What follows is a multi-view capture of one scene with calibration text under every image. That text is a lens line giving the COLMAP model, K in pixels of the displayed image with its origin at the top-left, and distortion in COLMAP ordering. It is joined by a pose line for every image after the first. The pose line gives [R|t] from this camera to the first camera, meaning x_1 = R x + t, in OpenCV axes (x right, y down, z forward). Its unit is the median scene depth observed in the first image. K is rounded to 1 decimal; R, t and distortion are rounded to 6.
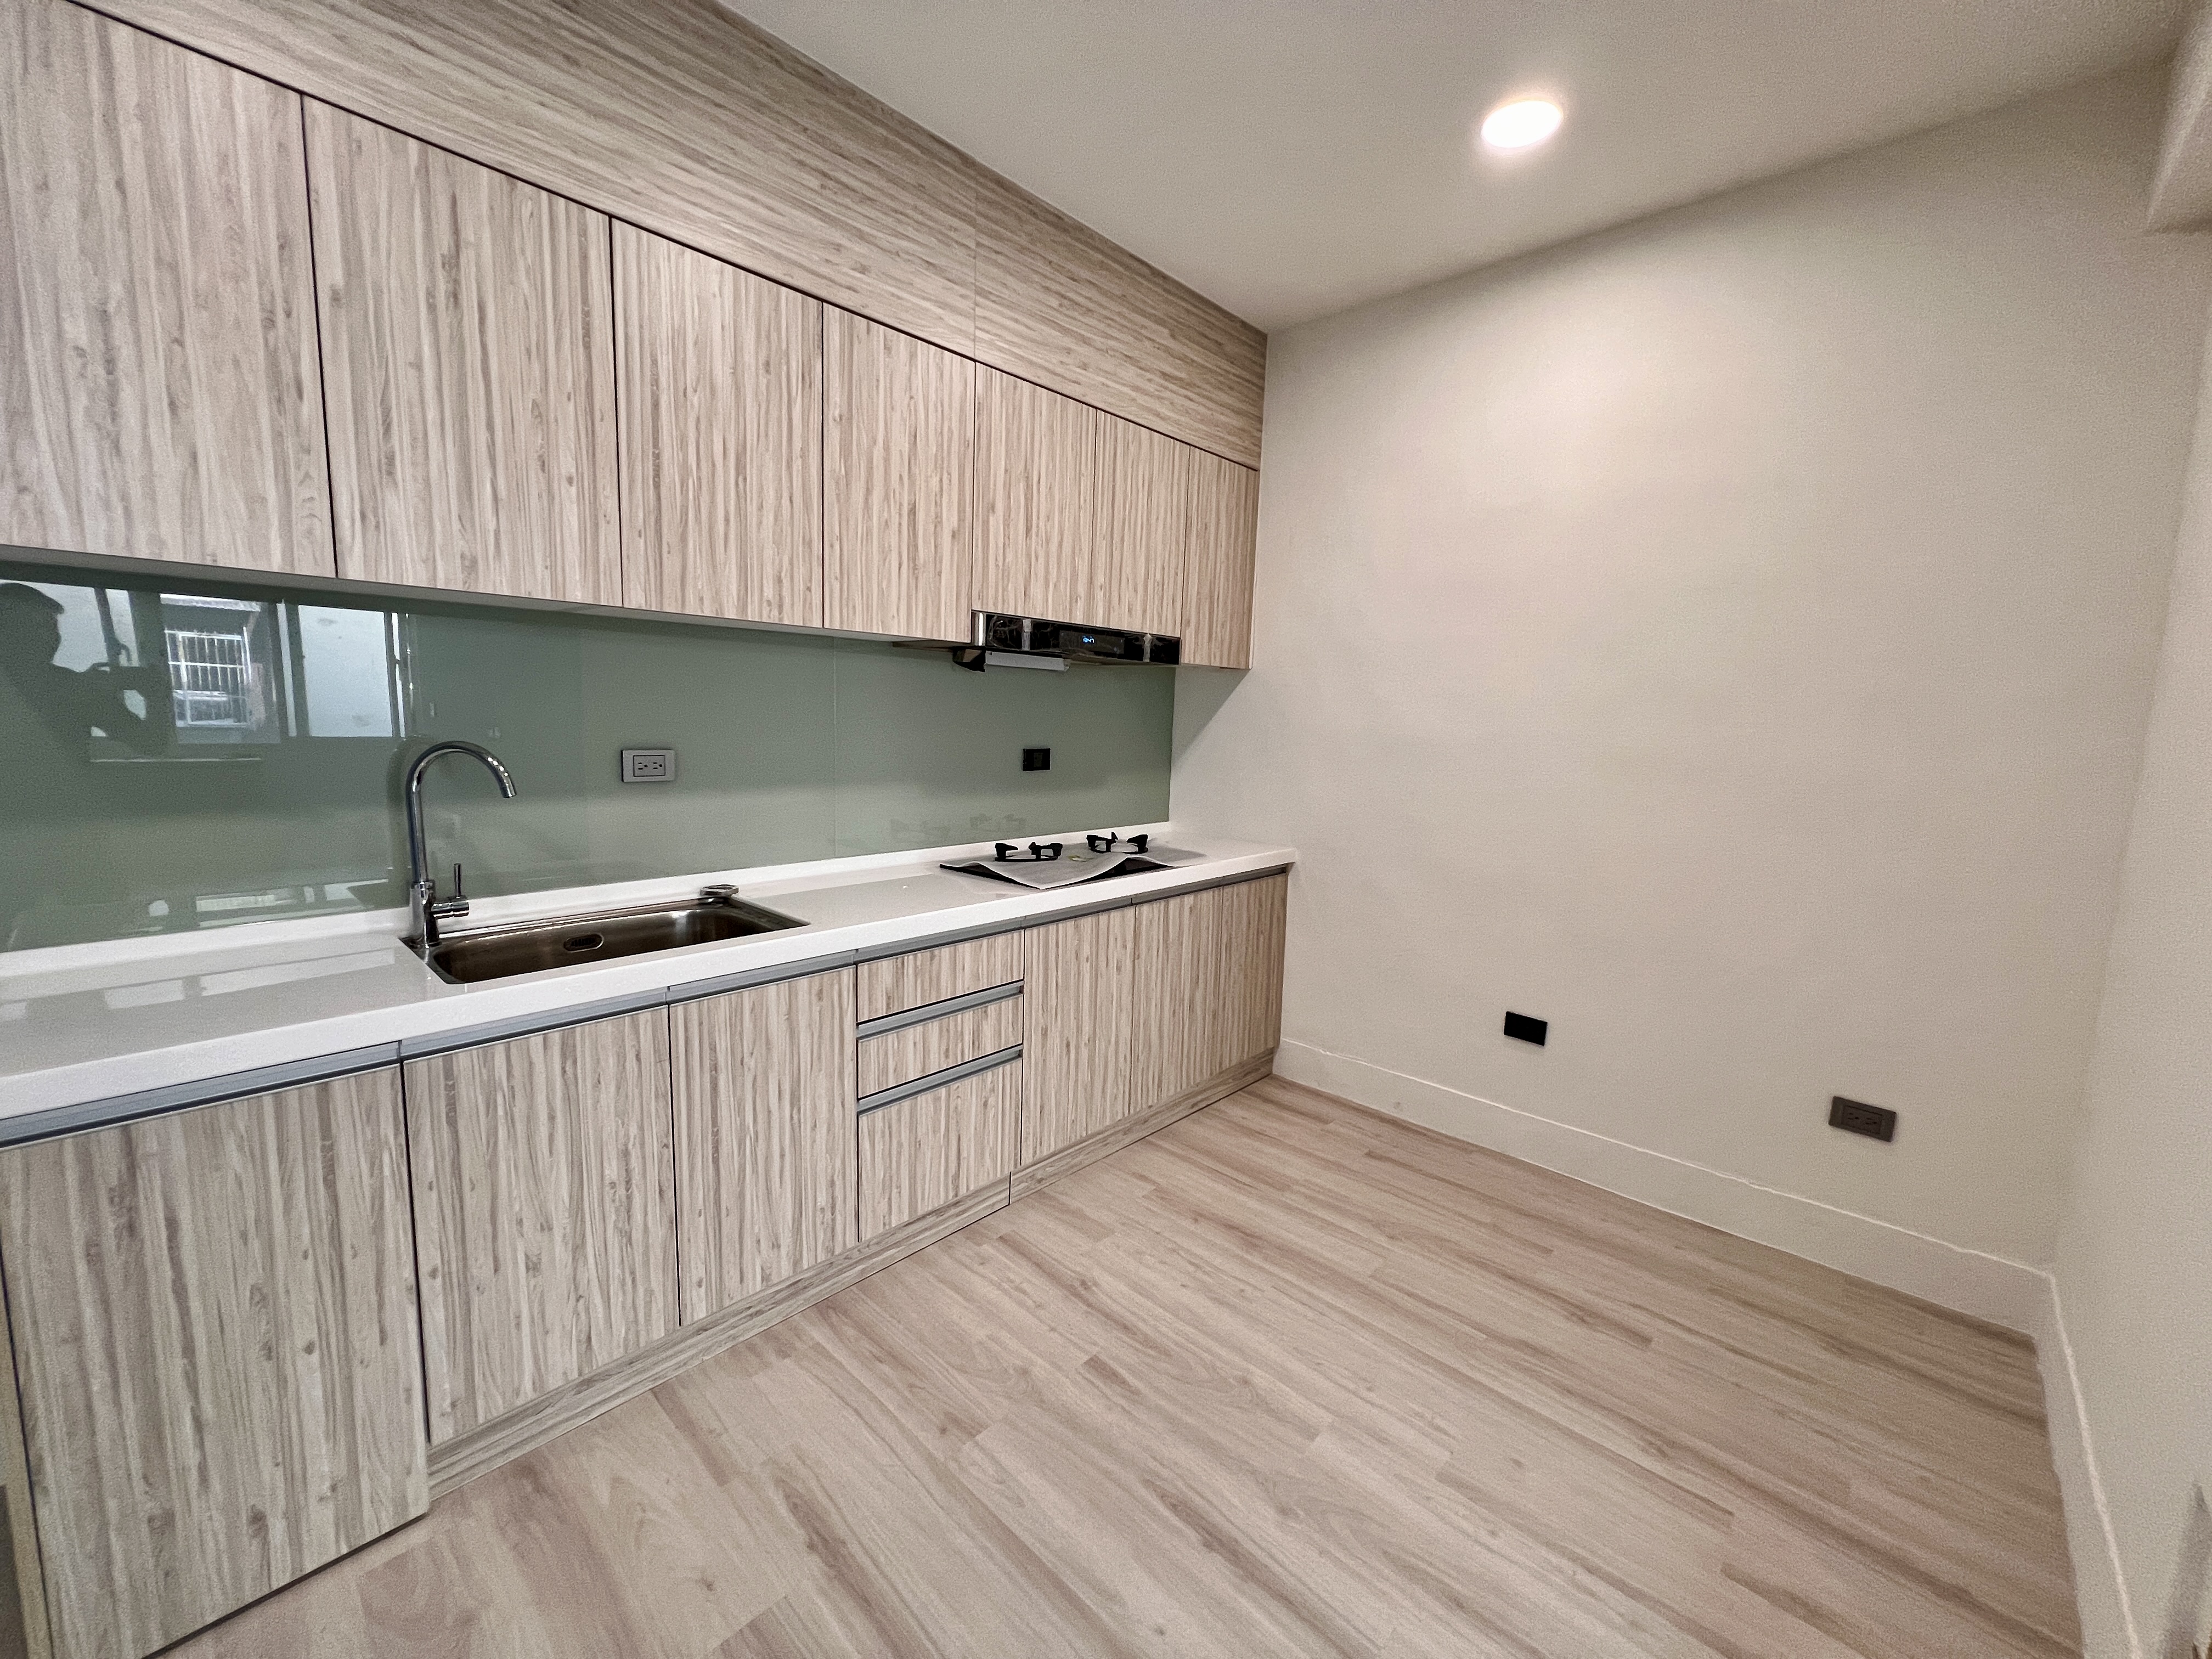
lens RADIAL K [[884.2, 0, 1097.9], [0, 884.2, 822.4], [0, 0, 1]] dist [-0.000844, 0.000842]
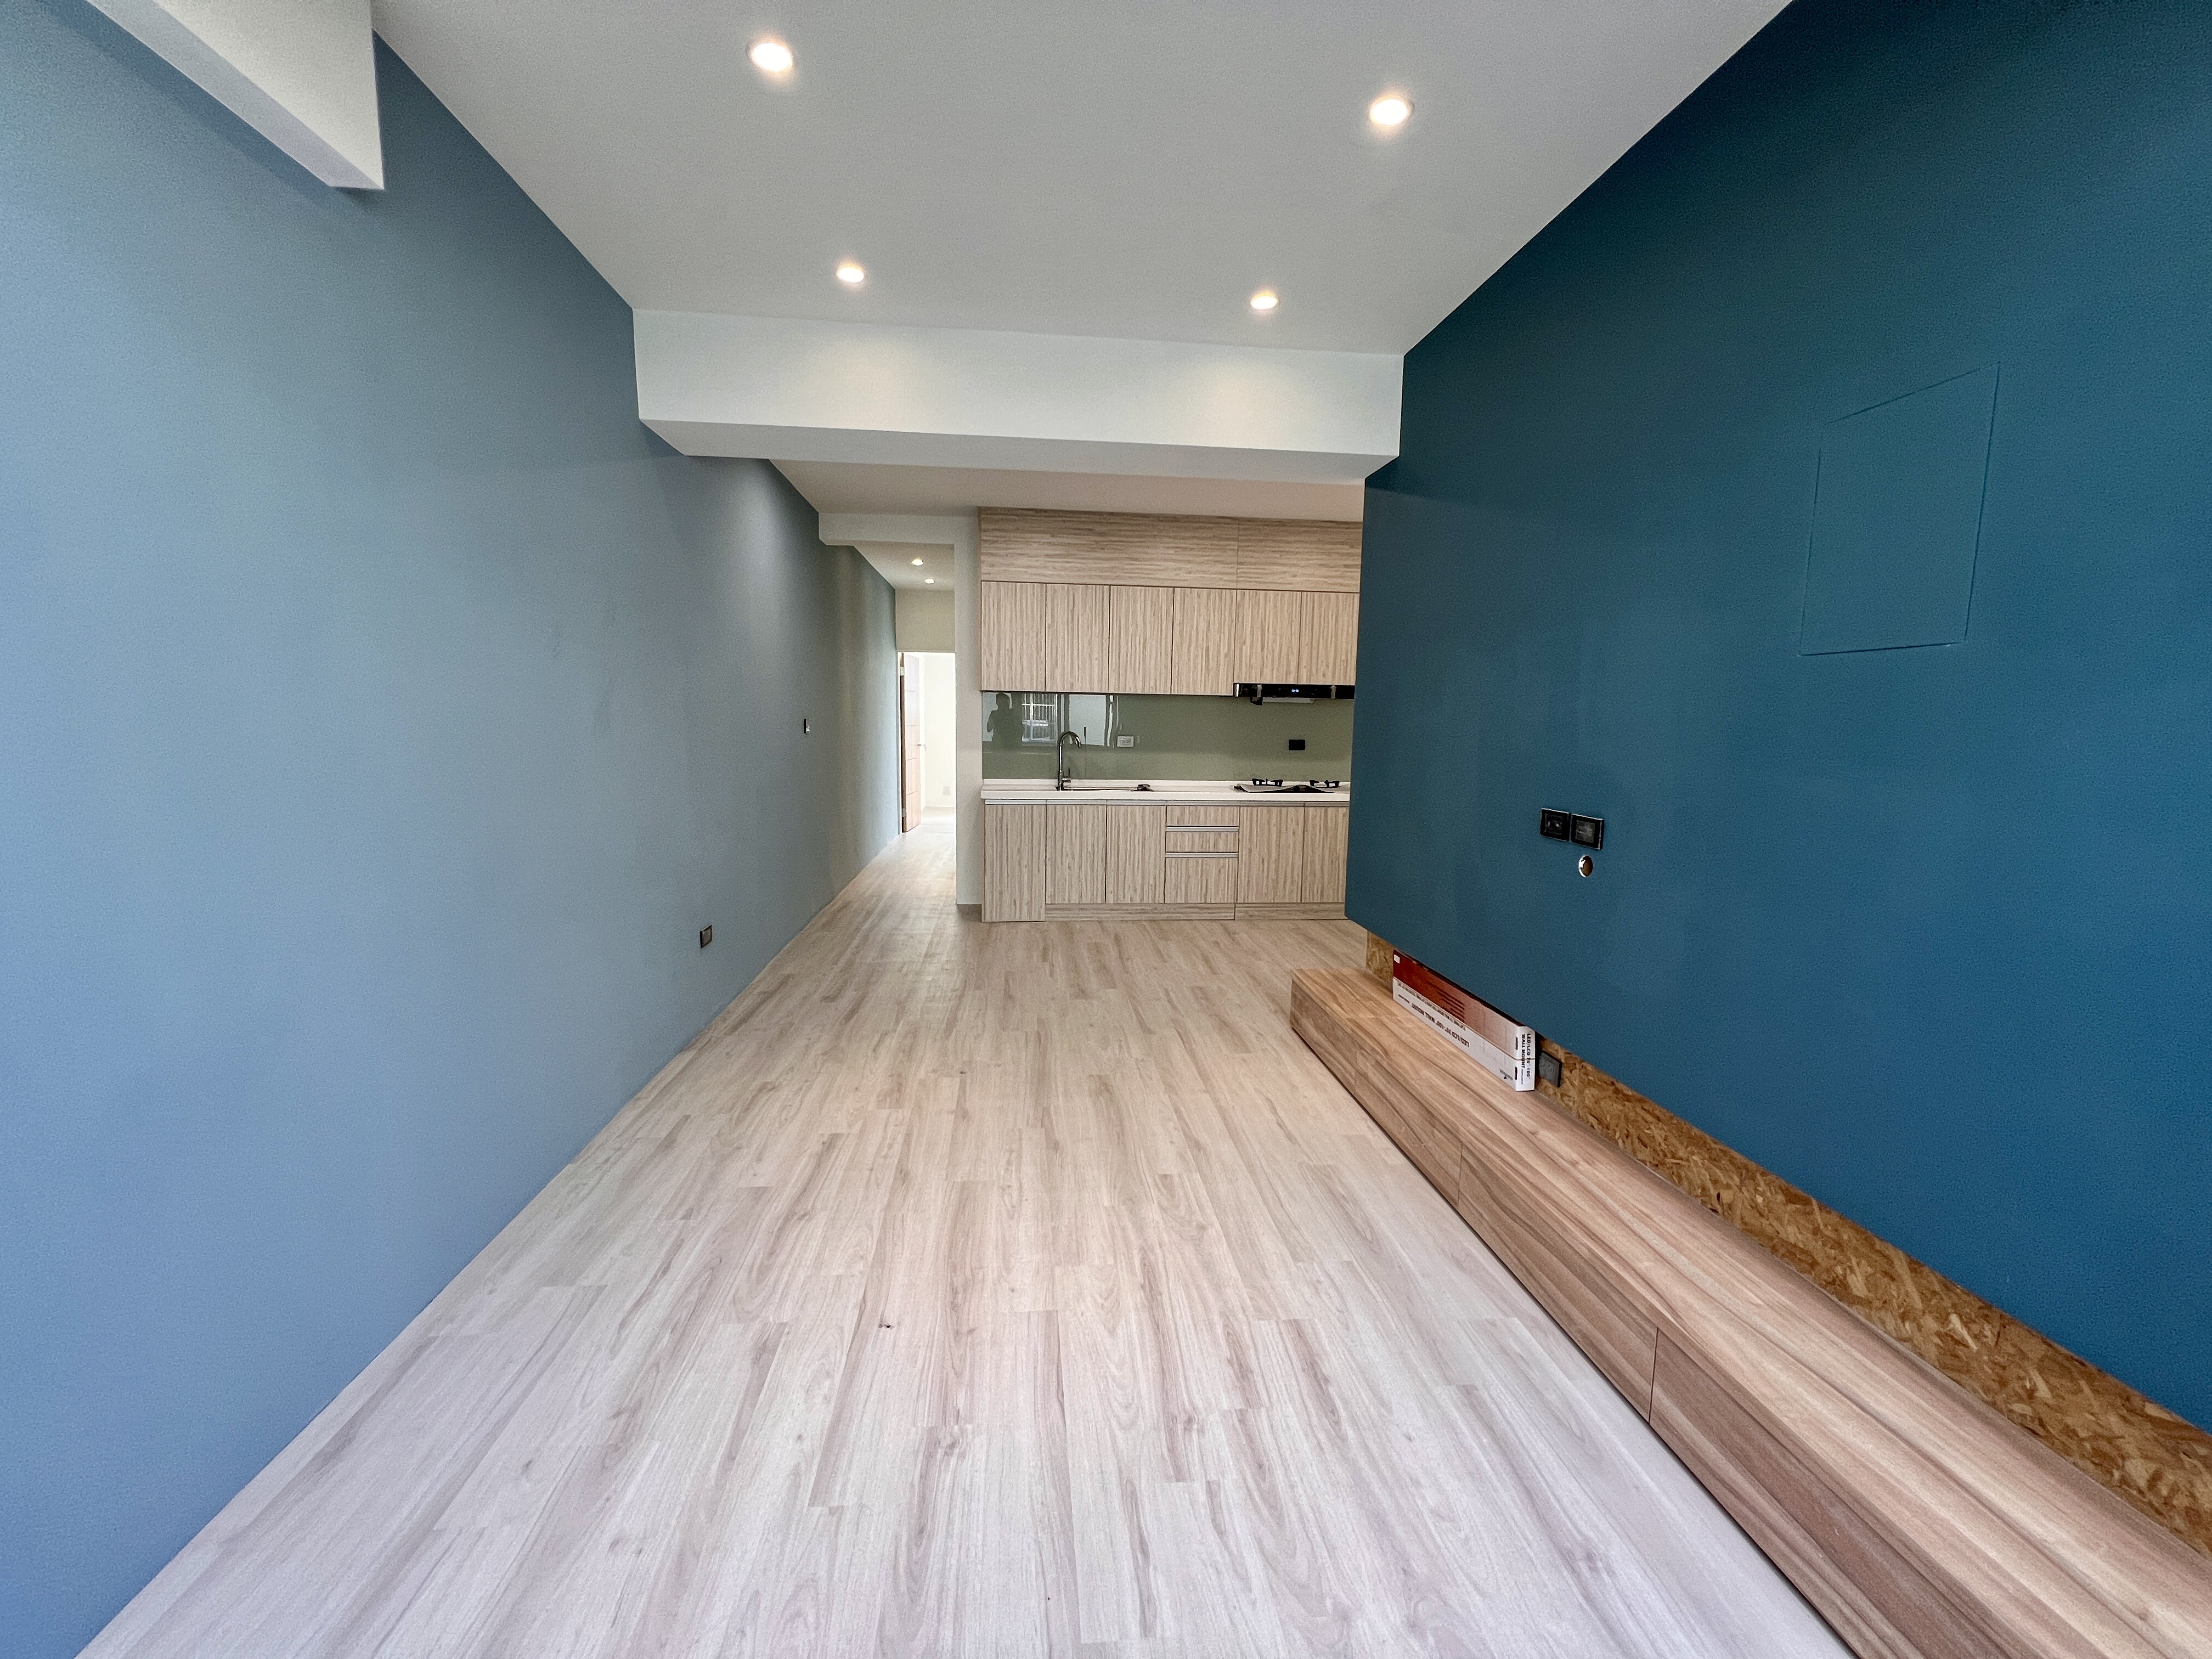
lens RADIAL K [[884.2, 0, 1099.0], [0, 884.2, 819.2], [0, 0, 1]] dist [-0.000844, 0.000842]
pose [[0.749226, 0.057522, -0.659812, 1.308949], [-0.075075, 0.997176, 0.001684, 0.185157], [0.658046, 0.048274, 0.751429, -1.197796]]
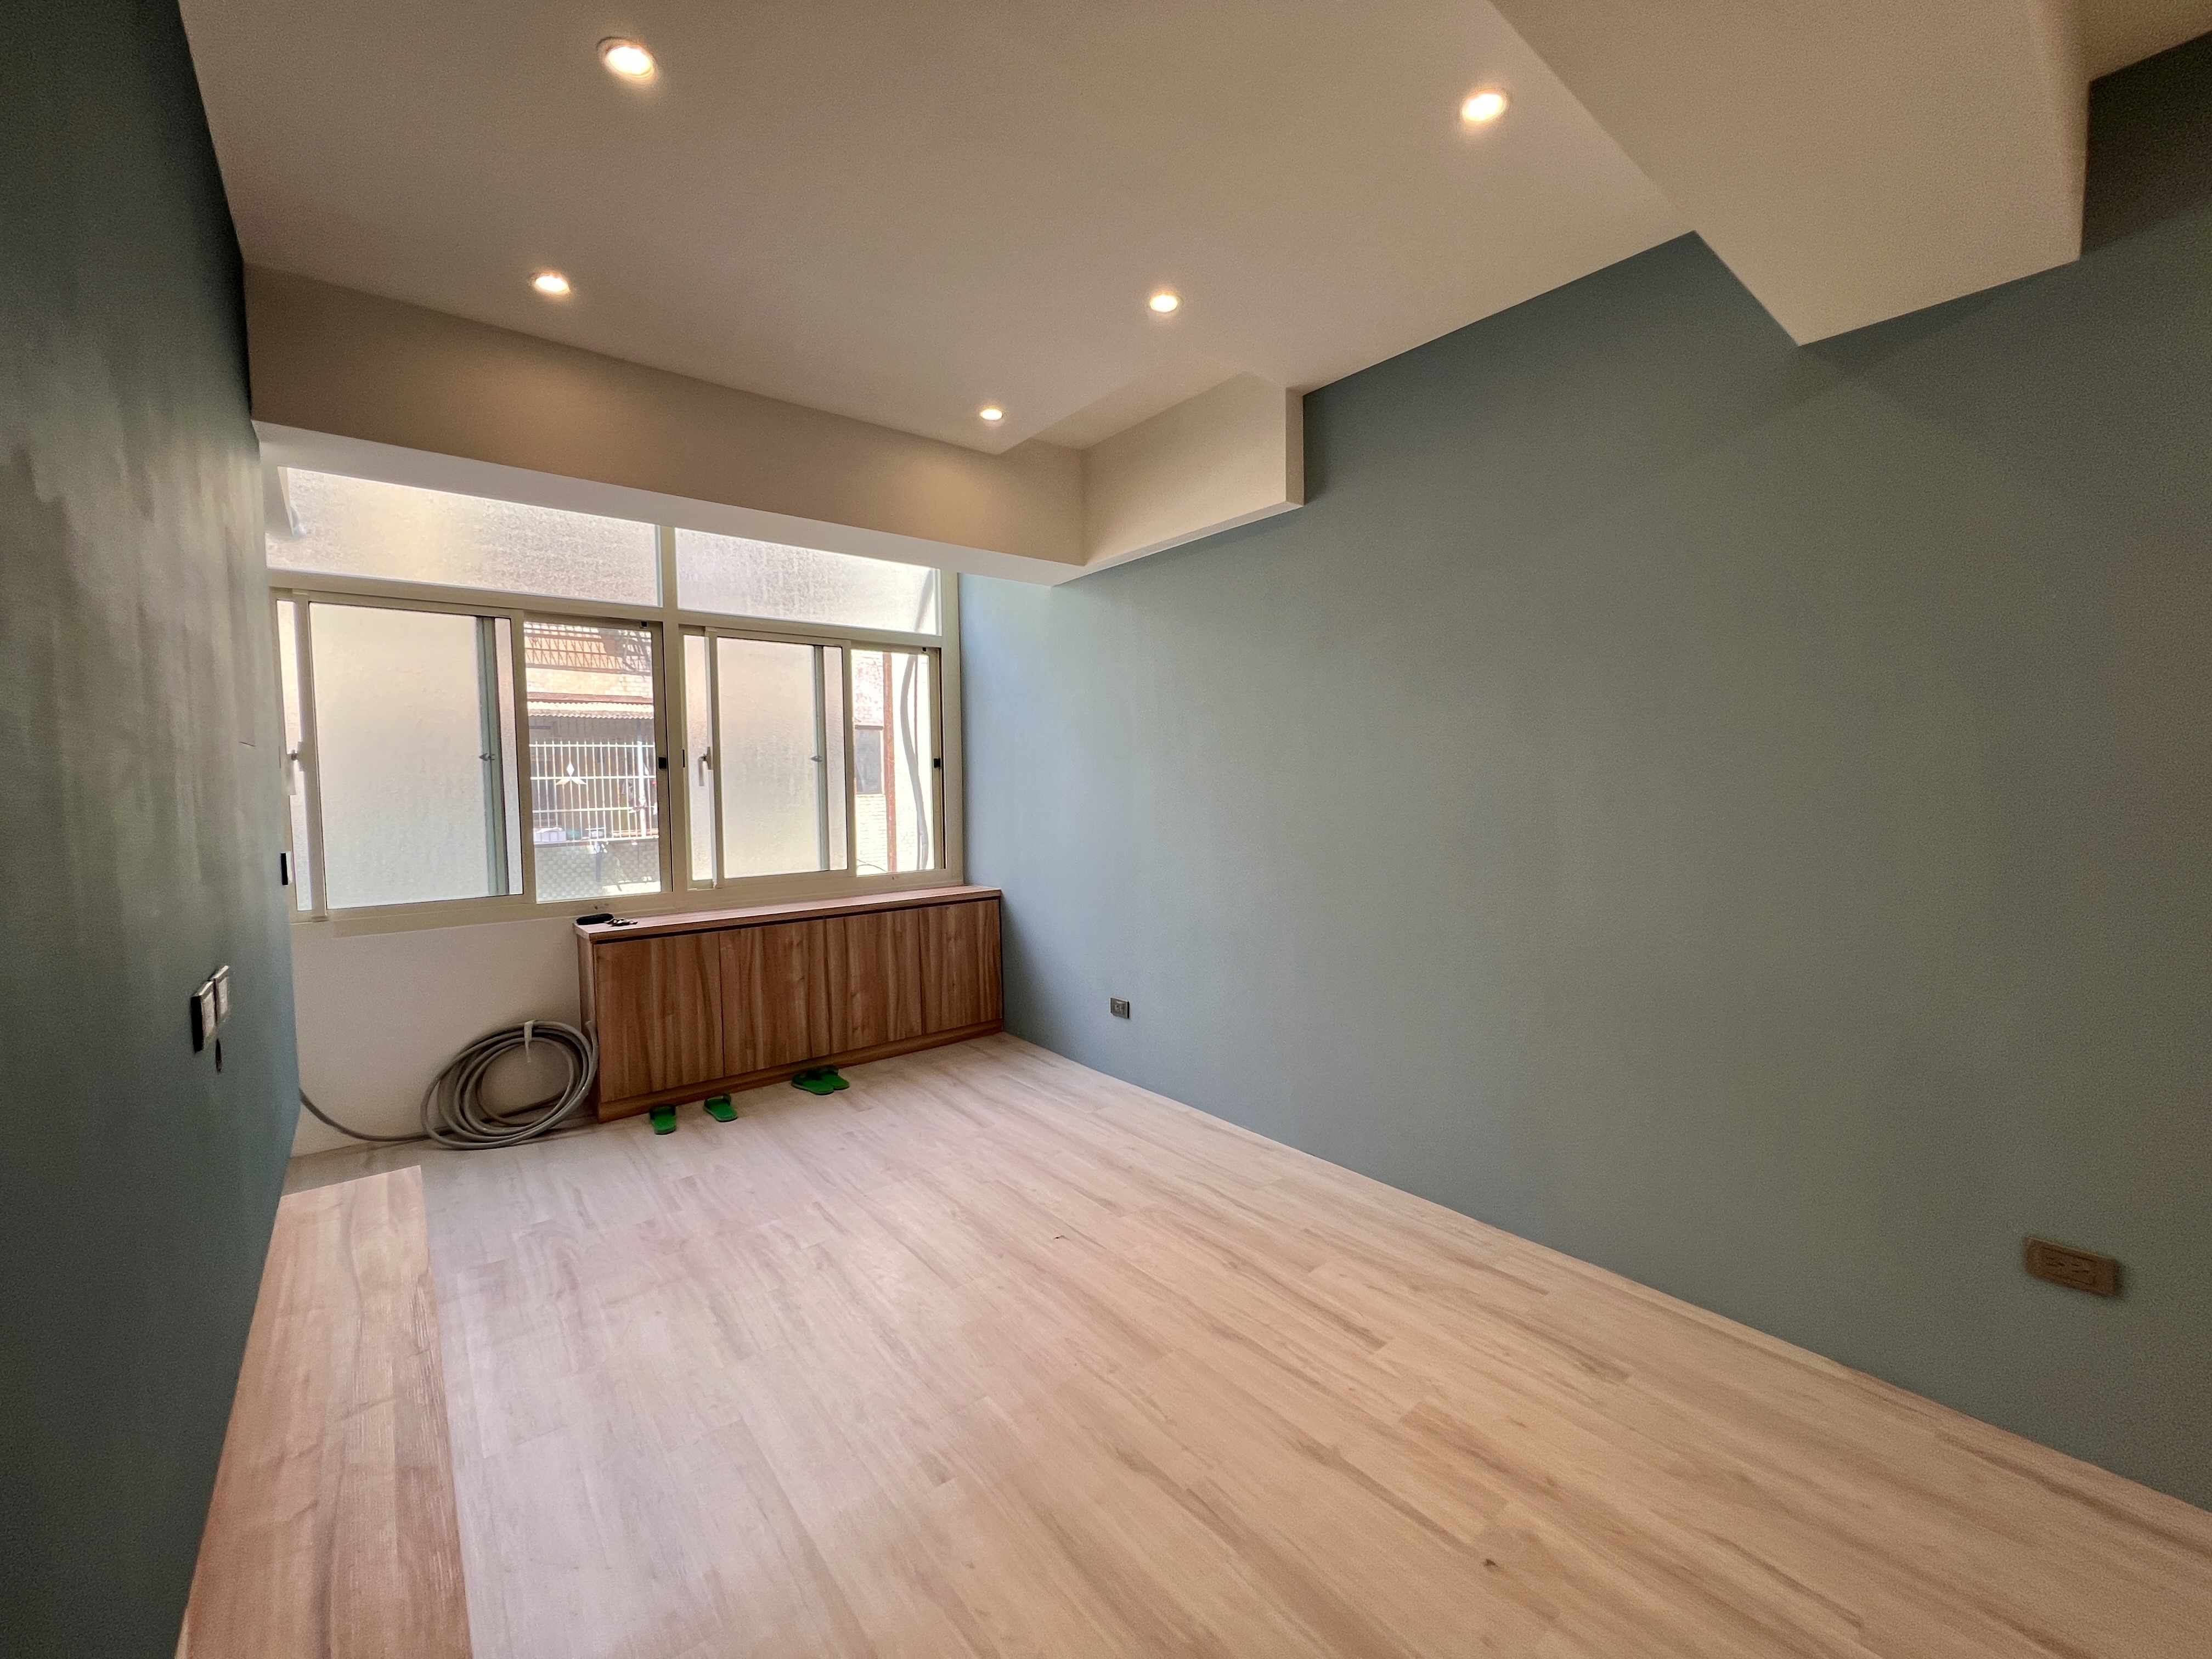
lens RADIAL K [[884.2, 0, 1099.2], [0, 884.2, 817.2], [0, 0, 1]] dist [-0.000844, 0.000842]
pose [[-0.990678, -0.022372, 0.134378, 0.408289], [0.001111, 0.985063, 0.172190, -0.059845], [-0.136223, 0.170734, -0.975855, 0.393038]]
